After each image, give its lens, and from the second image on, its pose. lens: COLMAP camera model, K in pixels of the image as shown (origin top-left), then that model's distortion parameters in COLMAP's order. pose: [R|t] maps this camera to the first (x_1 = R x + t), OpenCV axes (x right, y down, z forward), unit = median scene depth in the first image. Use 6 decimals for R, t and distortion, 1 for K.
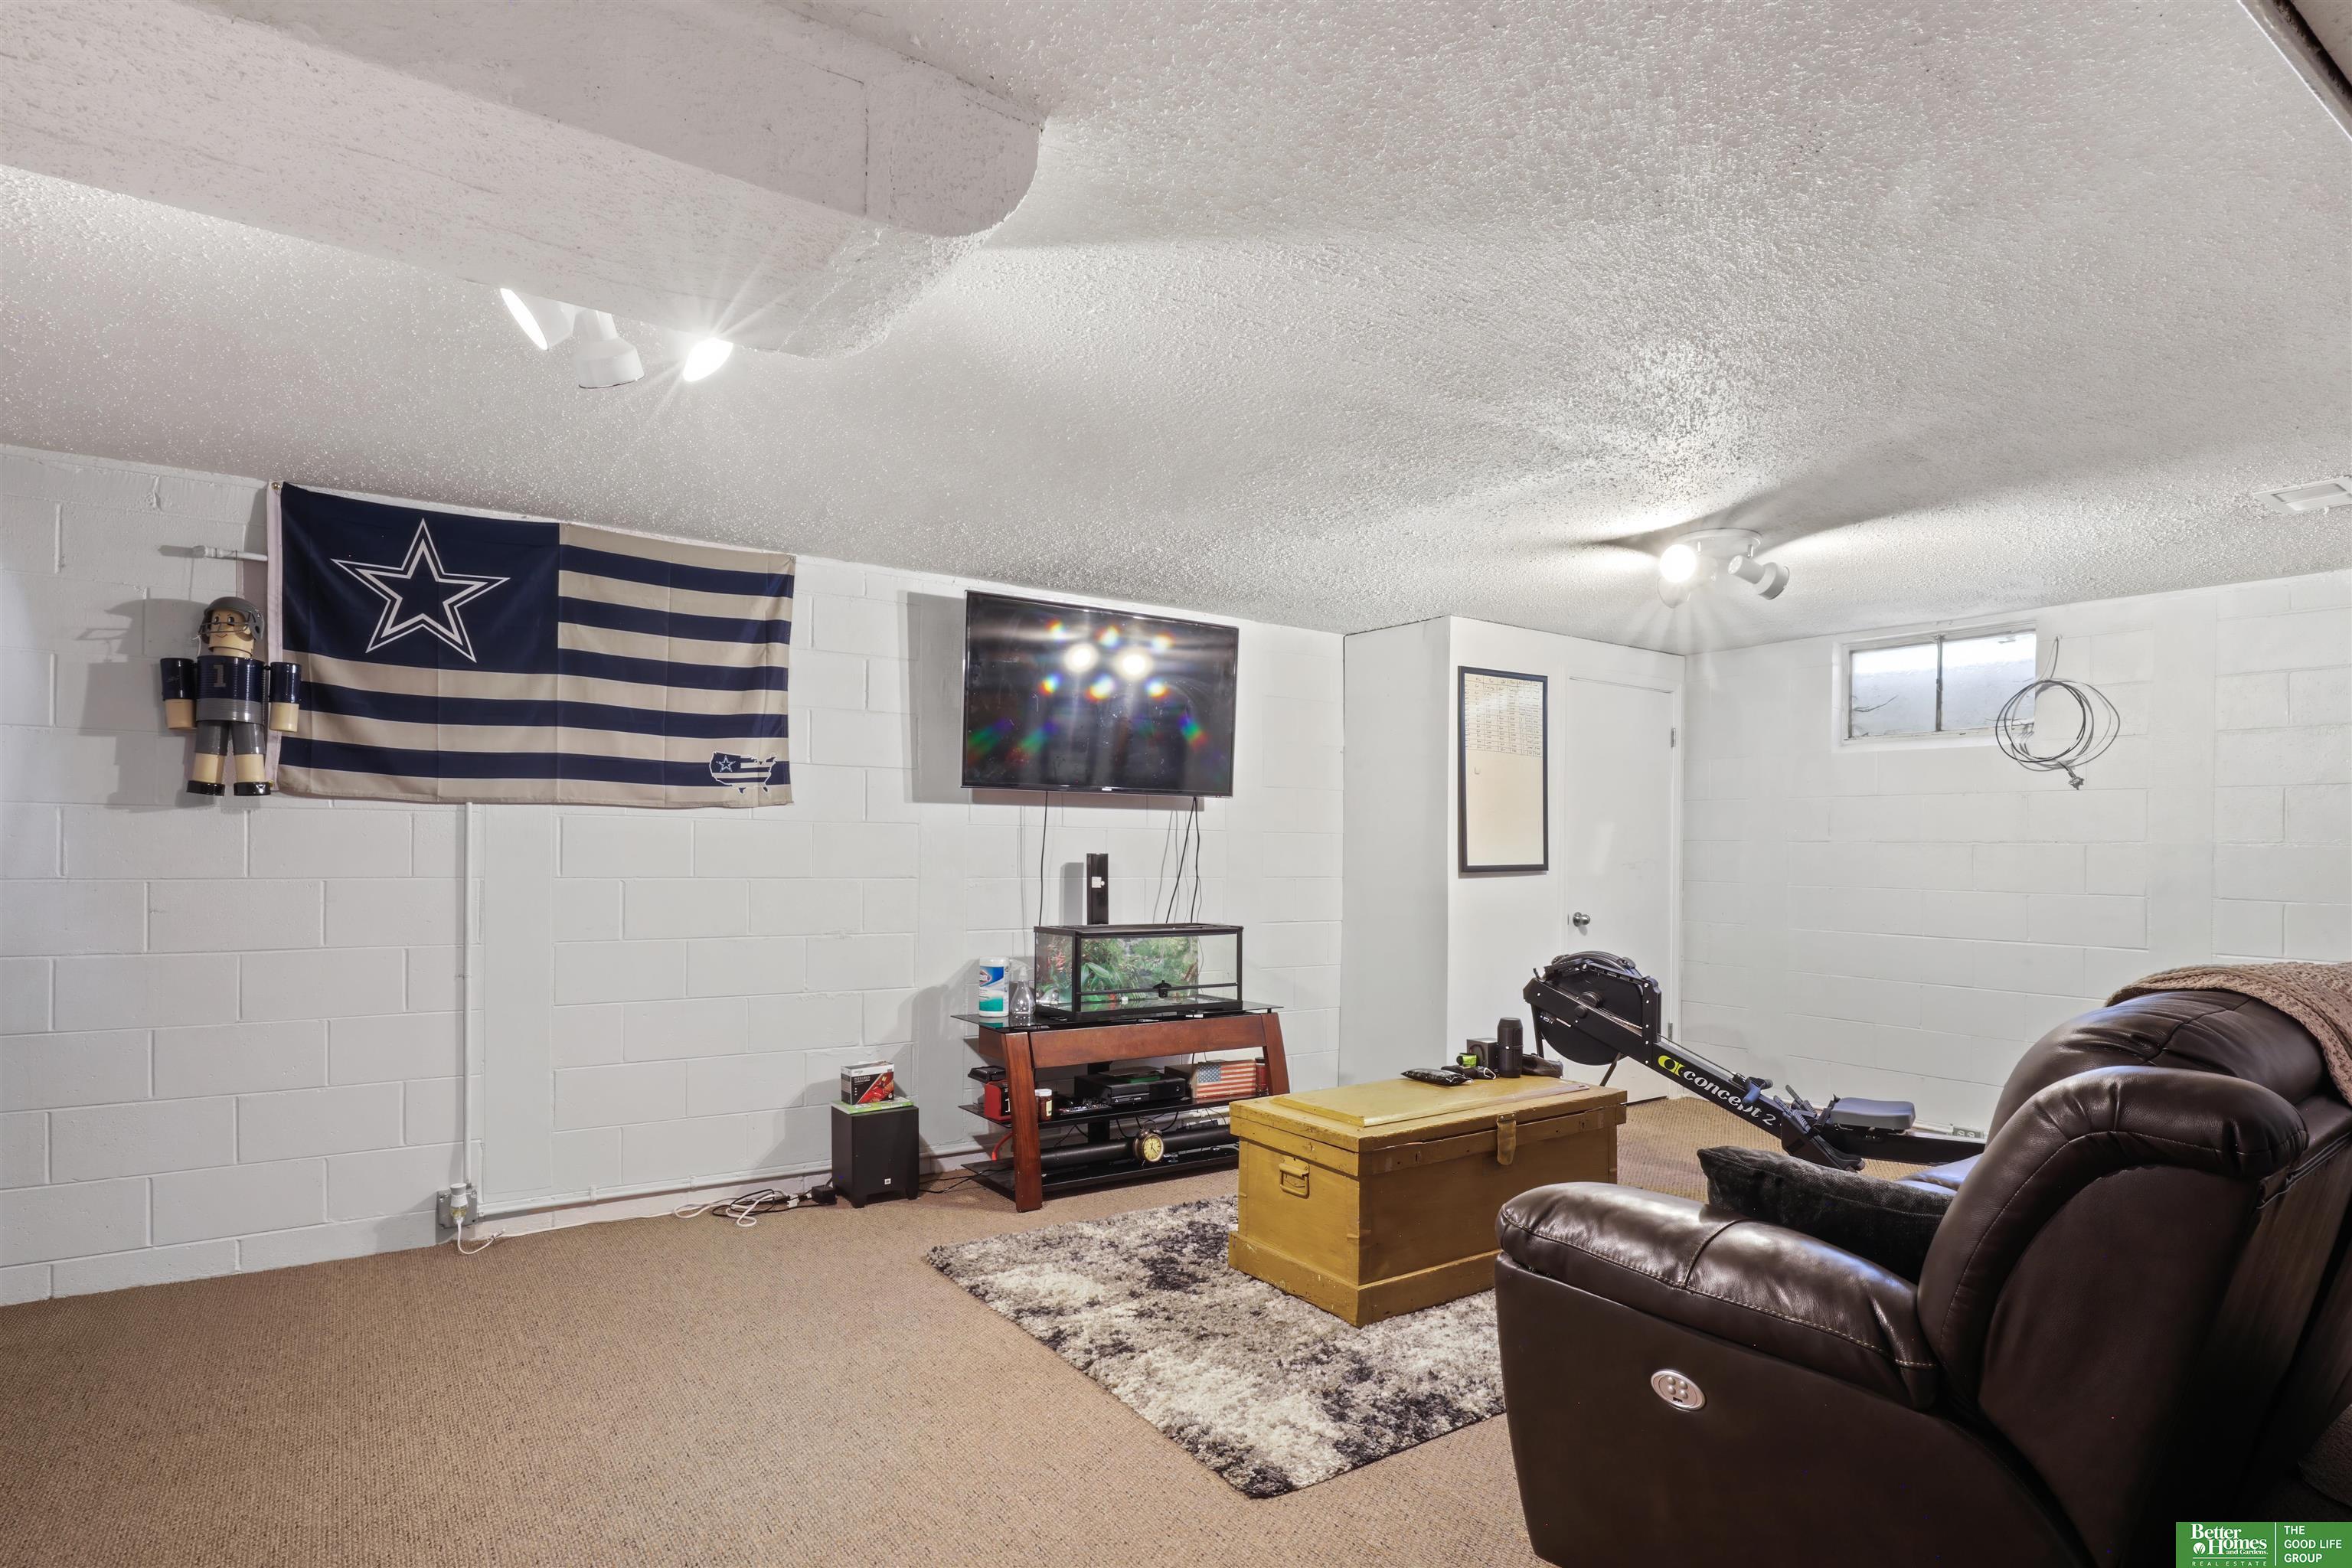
lens RADIAL K [[1218.6, 0, 1178.2], [0, 1218.6, 847.9], [0, 0, 1]] dist [0.000086, -0.000013]
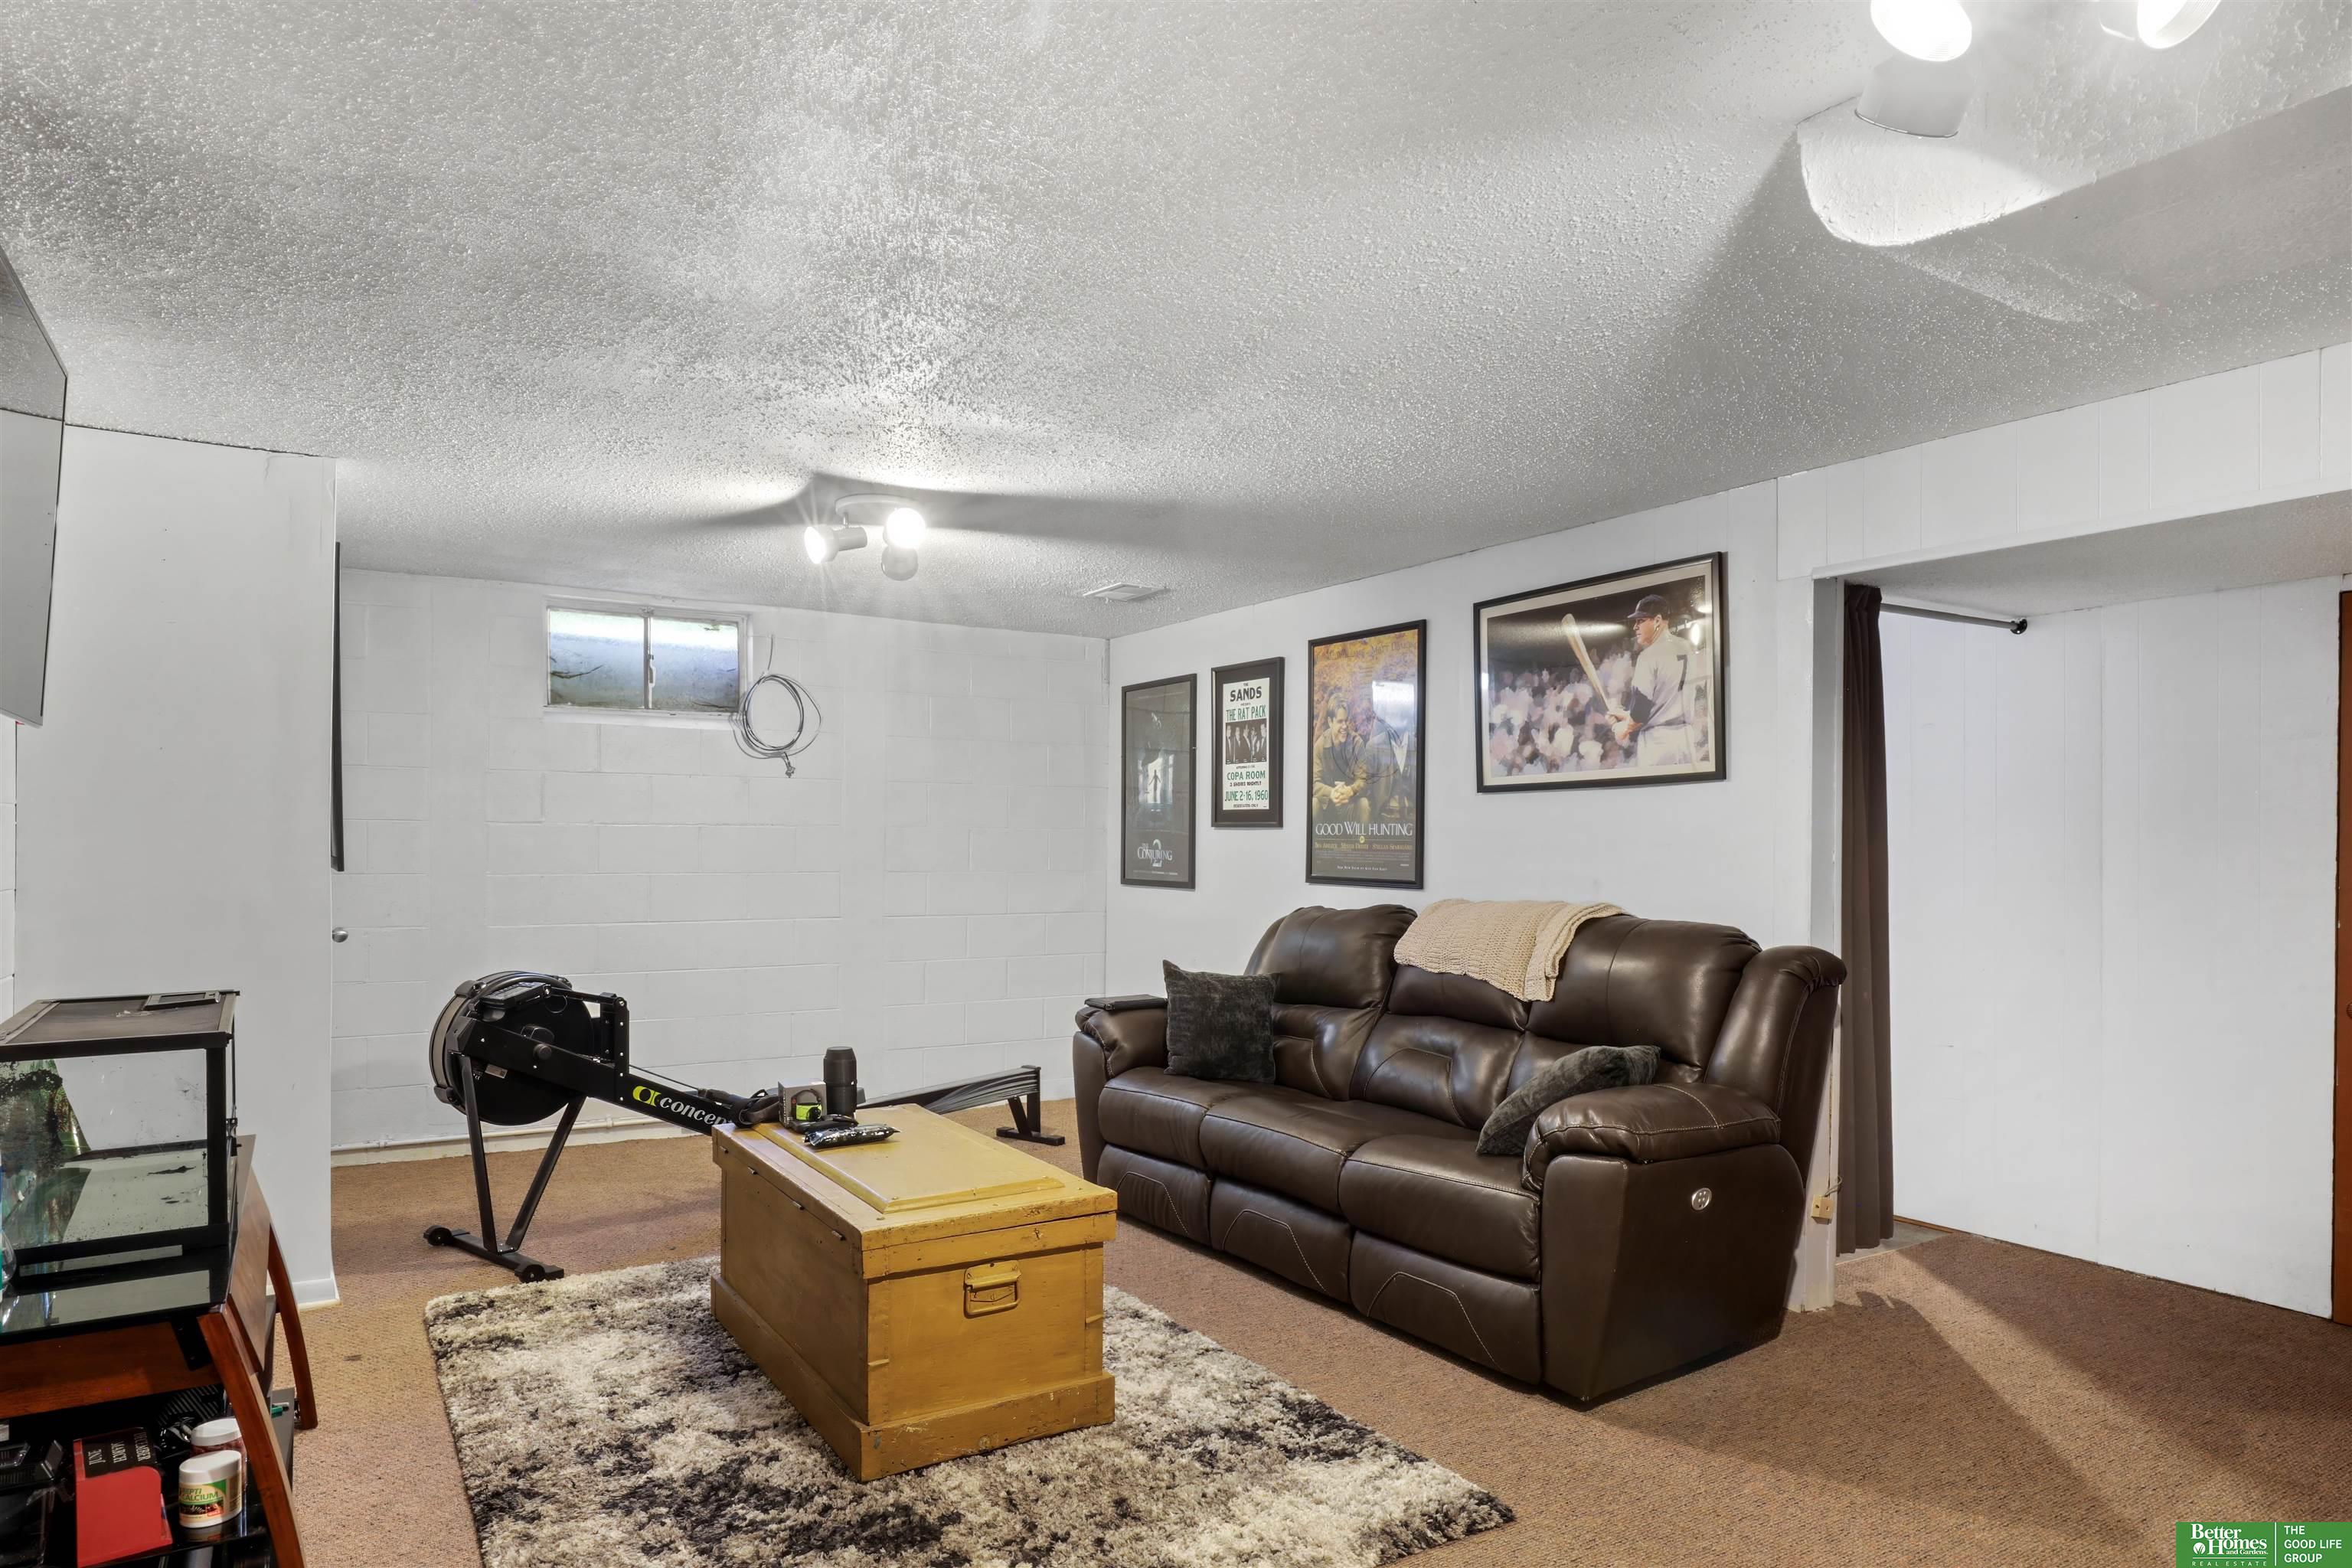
lens RADIAL K [[1407.8, 0, 1176.0], [0, 1407.8, 784.0], [0, 0, 1]] dist [0.000119, -0.000121]
pose [[0.050673, 0.026922, 0.998352, -0.536937], [-0.008779, 0.999610, -0.026511, -0.010971], [-0.998677, -0.007421, 0.050890, 0.595487]]
